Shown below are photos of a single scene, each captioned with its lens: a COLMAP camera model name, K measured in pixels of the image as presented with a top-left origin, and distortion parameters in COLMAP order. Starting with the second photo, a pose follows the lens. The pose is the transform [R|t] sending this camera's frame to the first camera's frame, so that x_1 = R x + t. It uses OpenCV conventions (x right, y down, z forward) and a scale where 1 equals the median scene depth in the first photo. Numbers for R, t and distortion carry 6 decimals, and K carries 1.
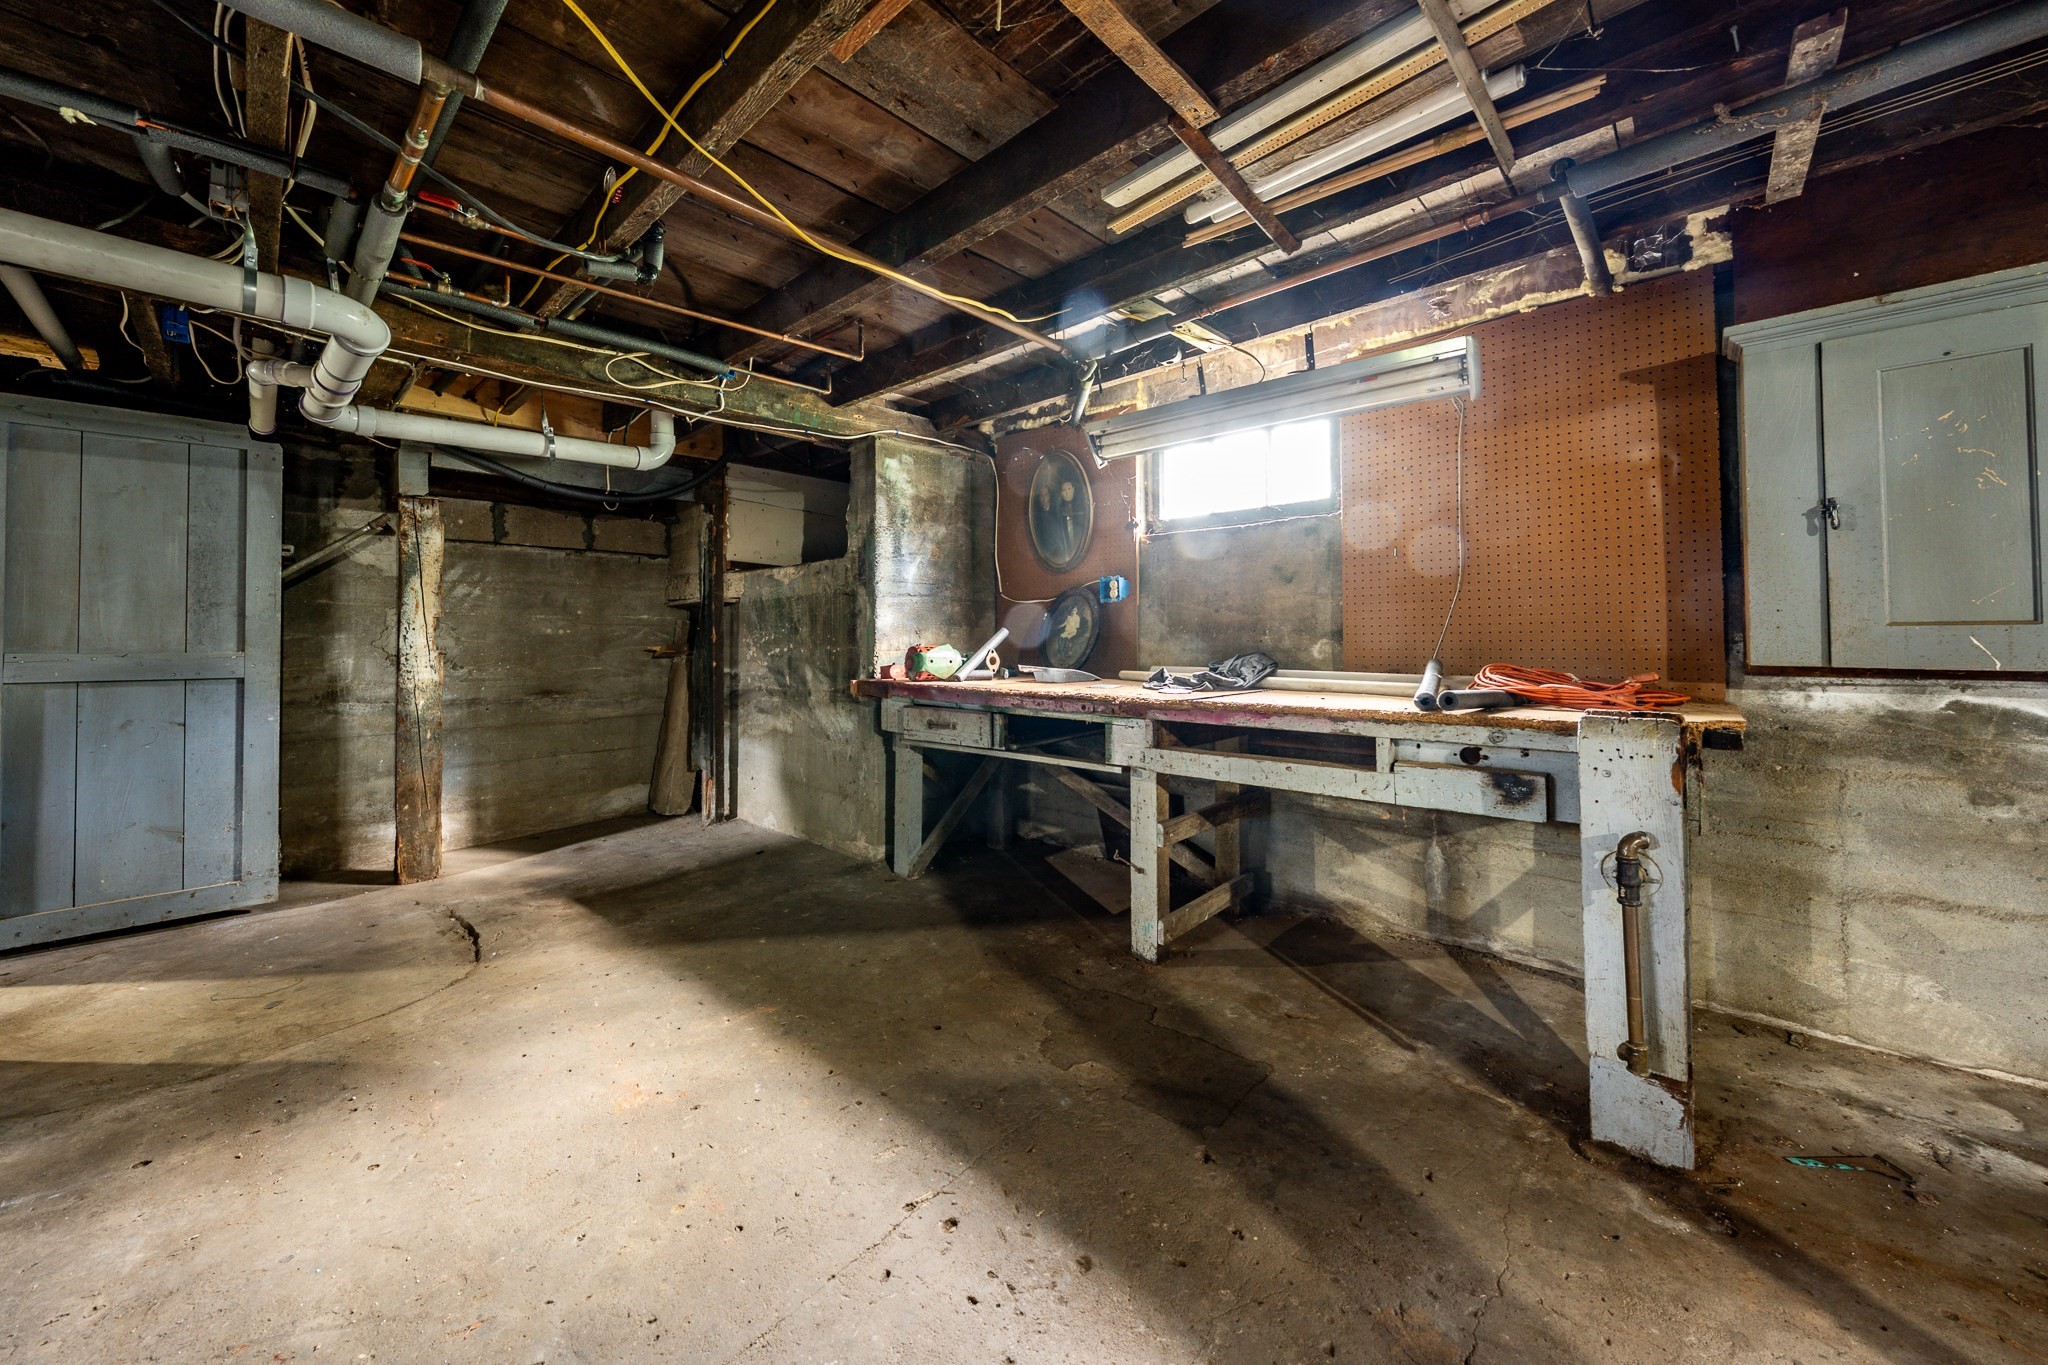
lens RADIAL K [[716.5, 0, 1022.4], [0, 716.5, 630.0], [0, 0, 1]] dist [-0.002320, -0.000705]
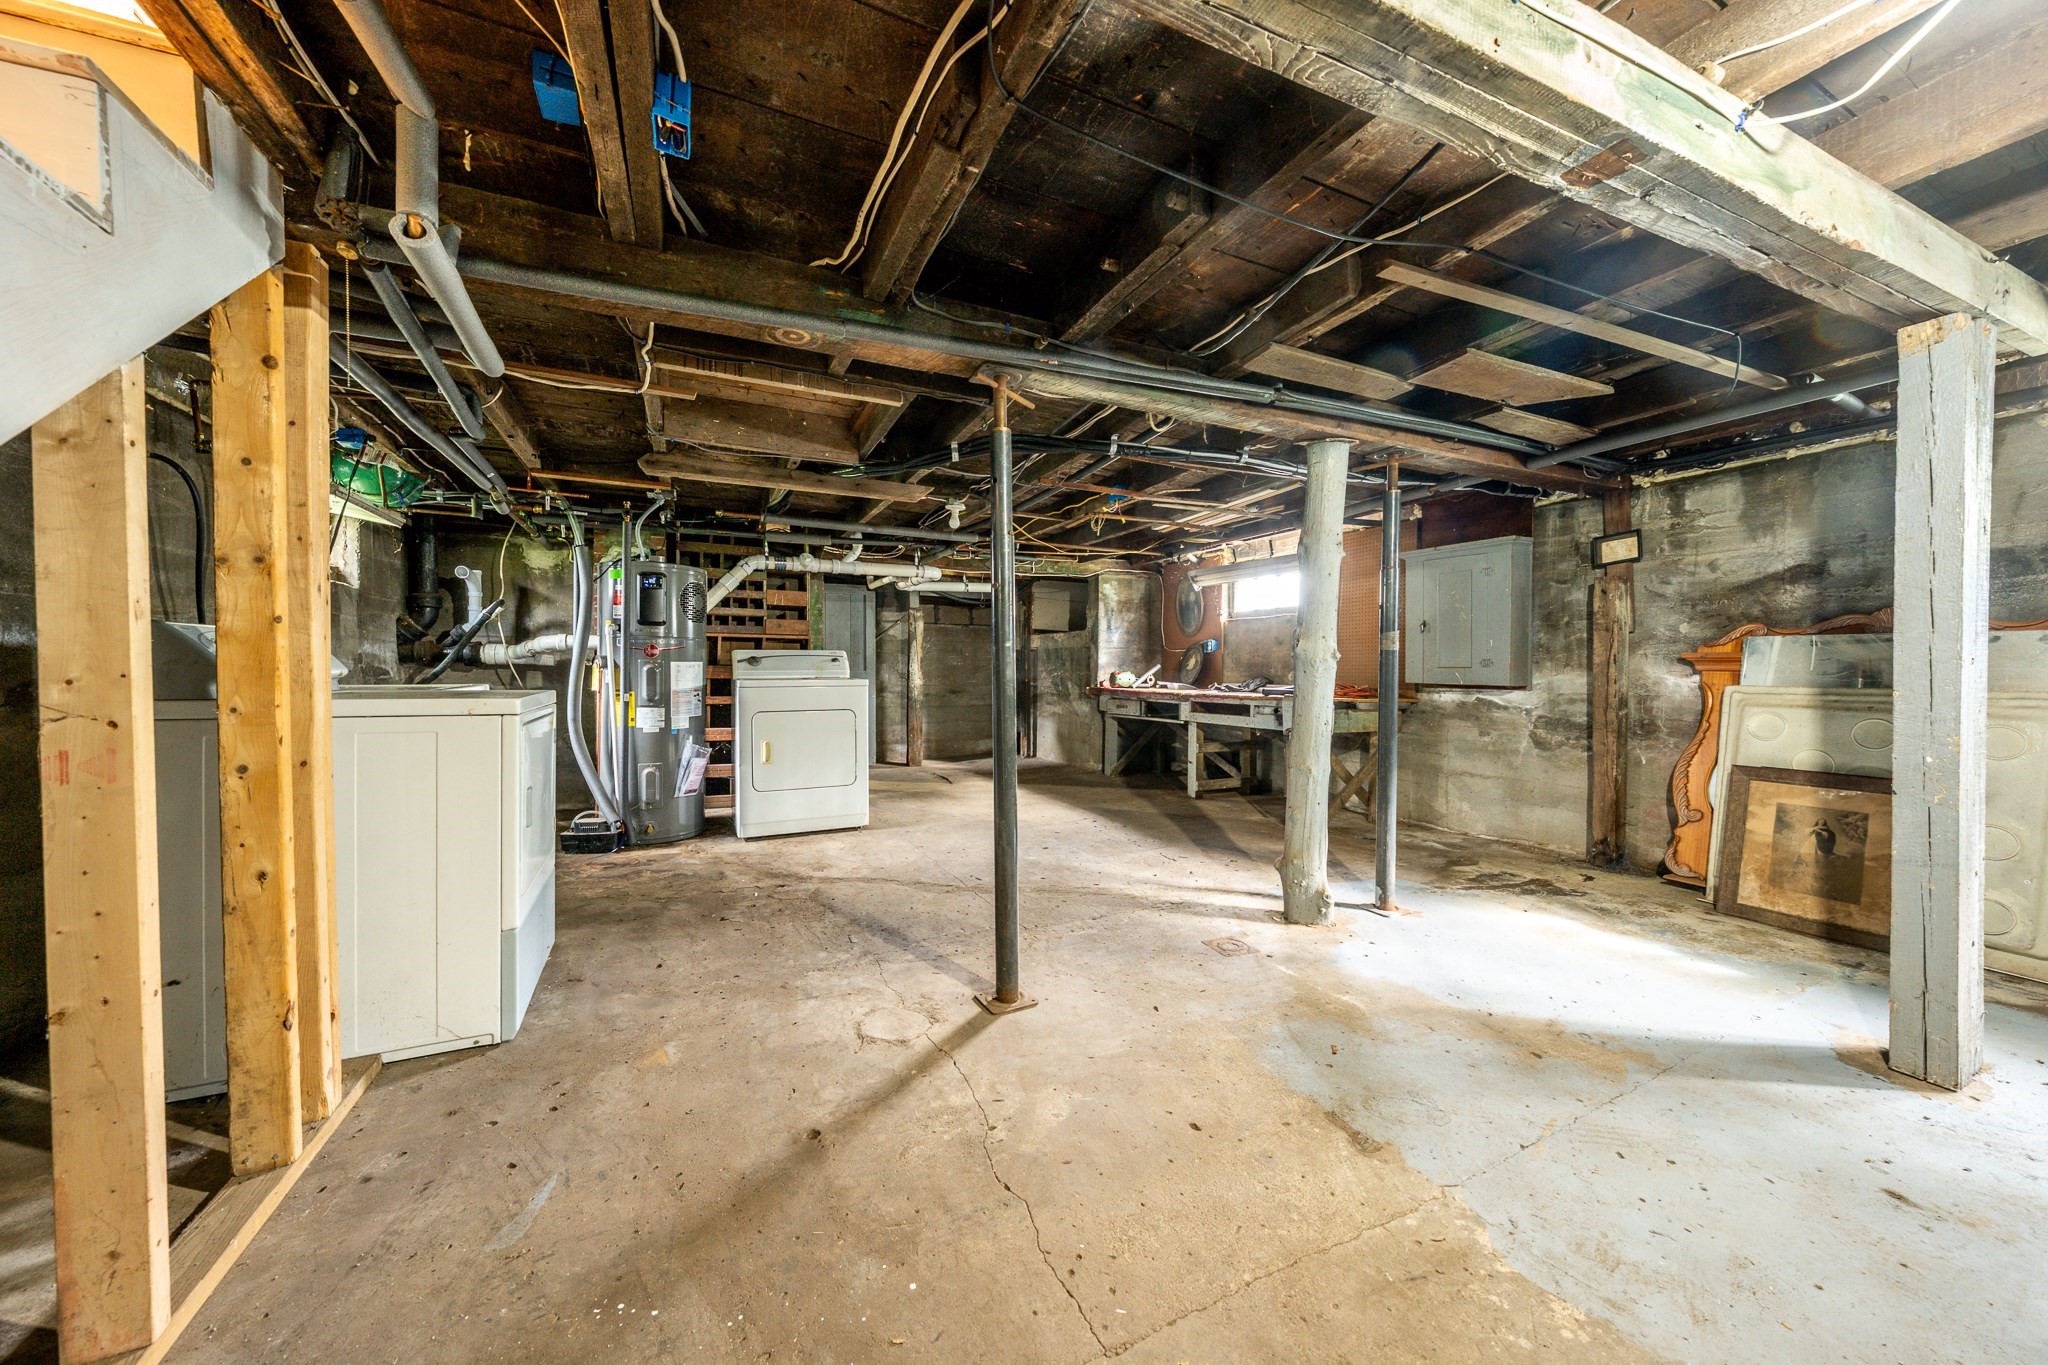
lens RADIAL K [[716.5, 0, 1010.2], [0, 716.5, 675.9], [0, 0, 1]] dist [-0.002320, -0.000705]
pose [[0.921400, 0.014147, -0.388357, 0.406130], [-0.004551, 0.999661, 0.025617, -0.021044], [0.388588, -0.021836, 0.921153, -1.141572]]
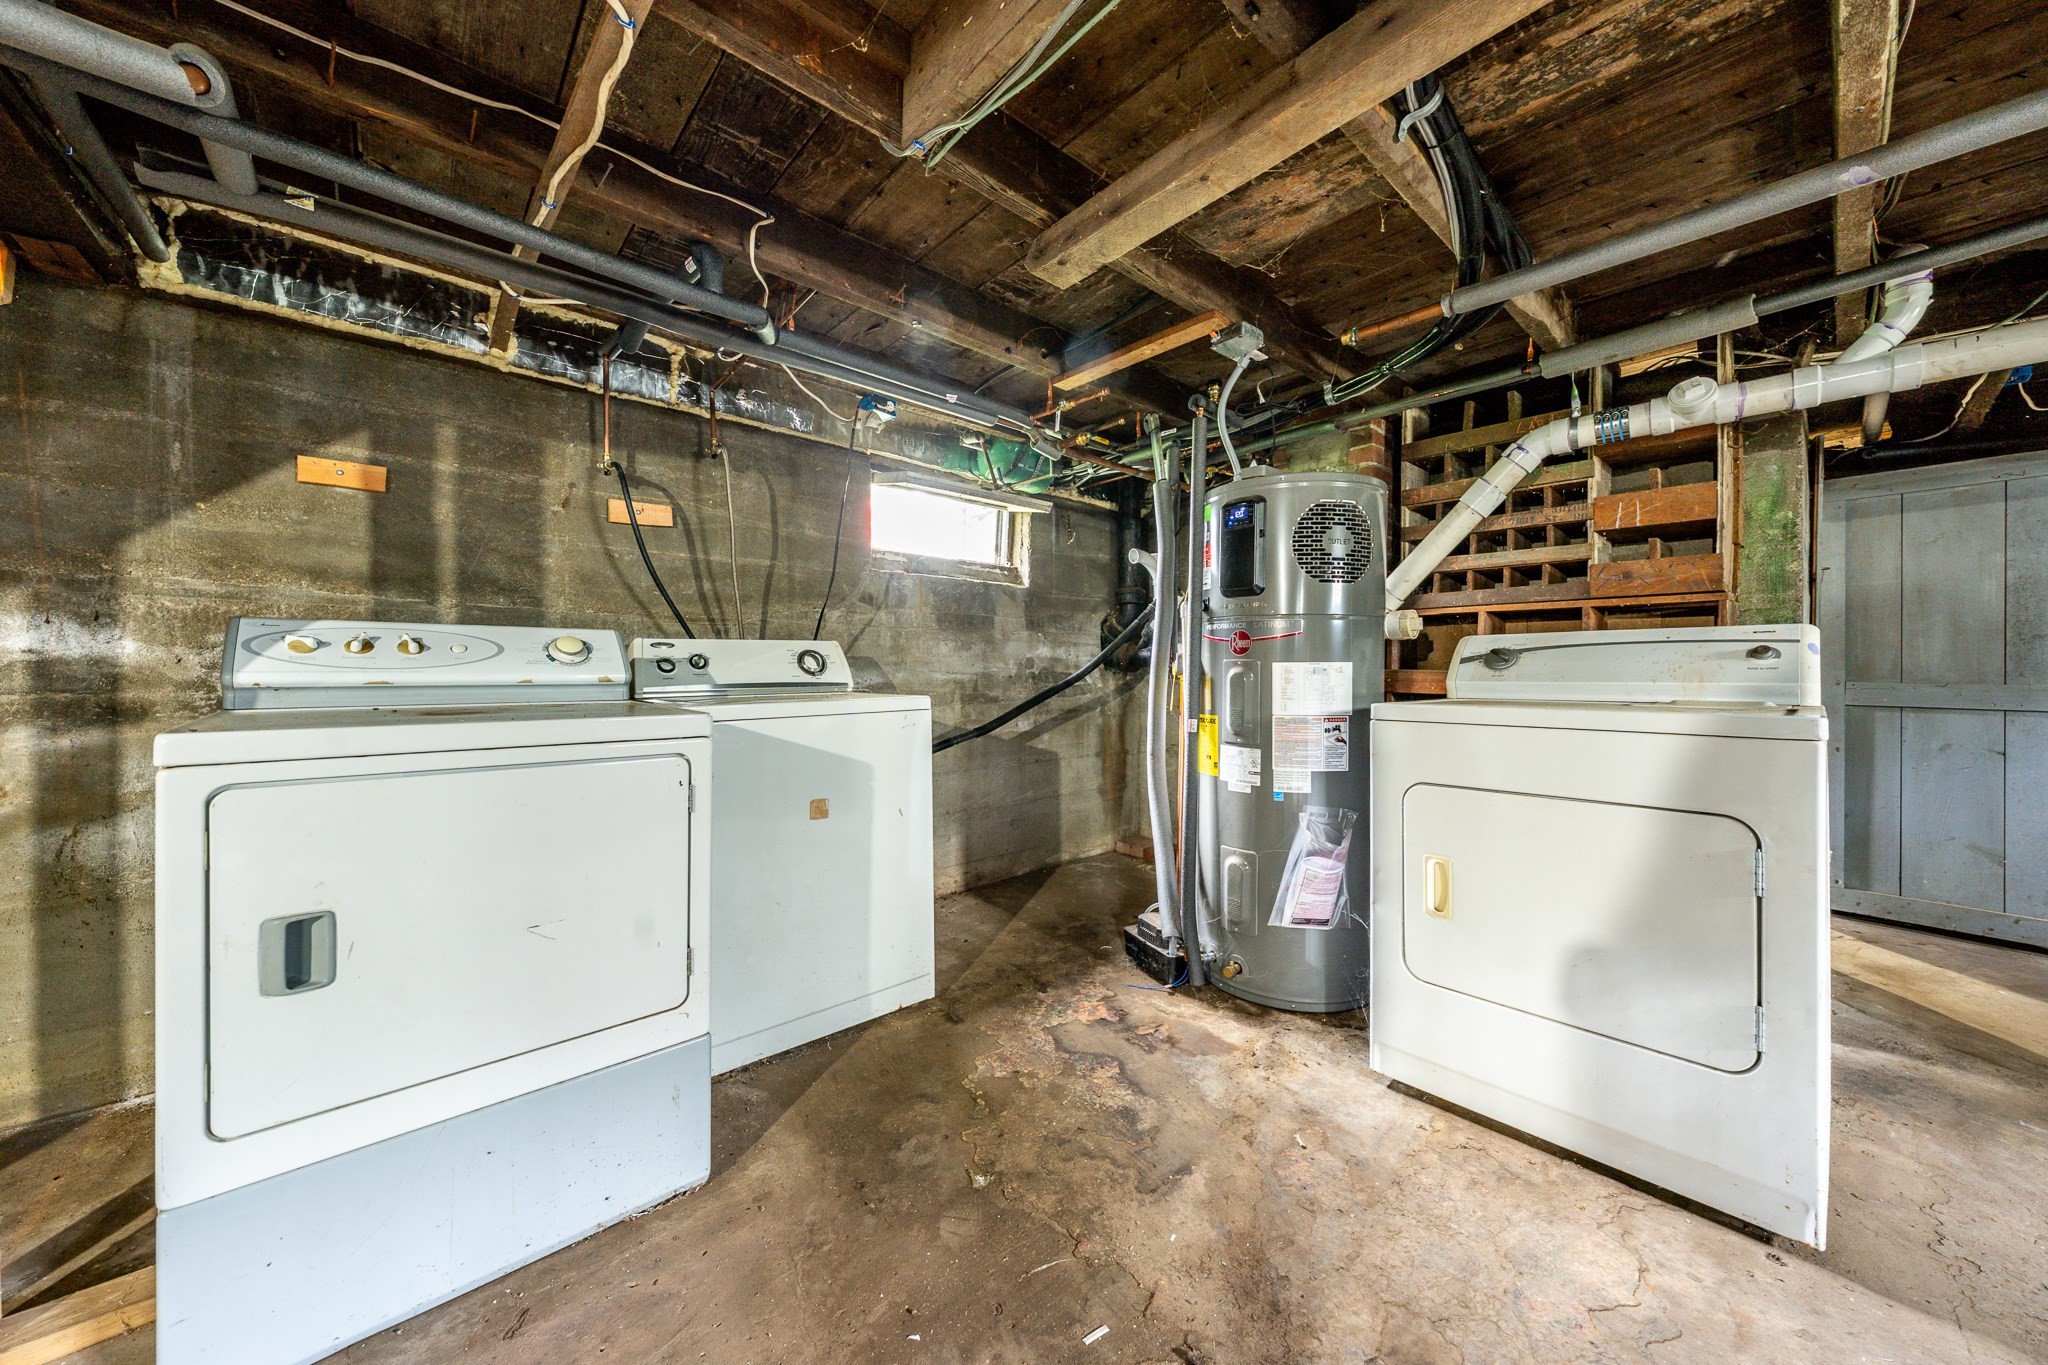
lens RADIAL K [[716.5, 0, 1011.7], [0, 716.5, 669.3], [0, 0, 1]] dist [-0.002320, -0.000705]
pose [[-0.106803, 0.002342, -0.994277, 0.003036], [0.010668, 0.999942, 0.001209, -0.005947], [0.994223, -0.010478, -0.106821, -0.292099]]
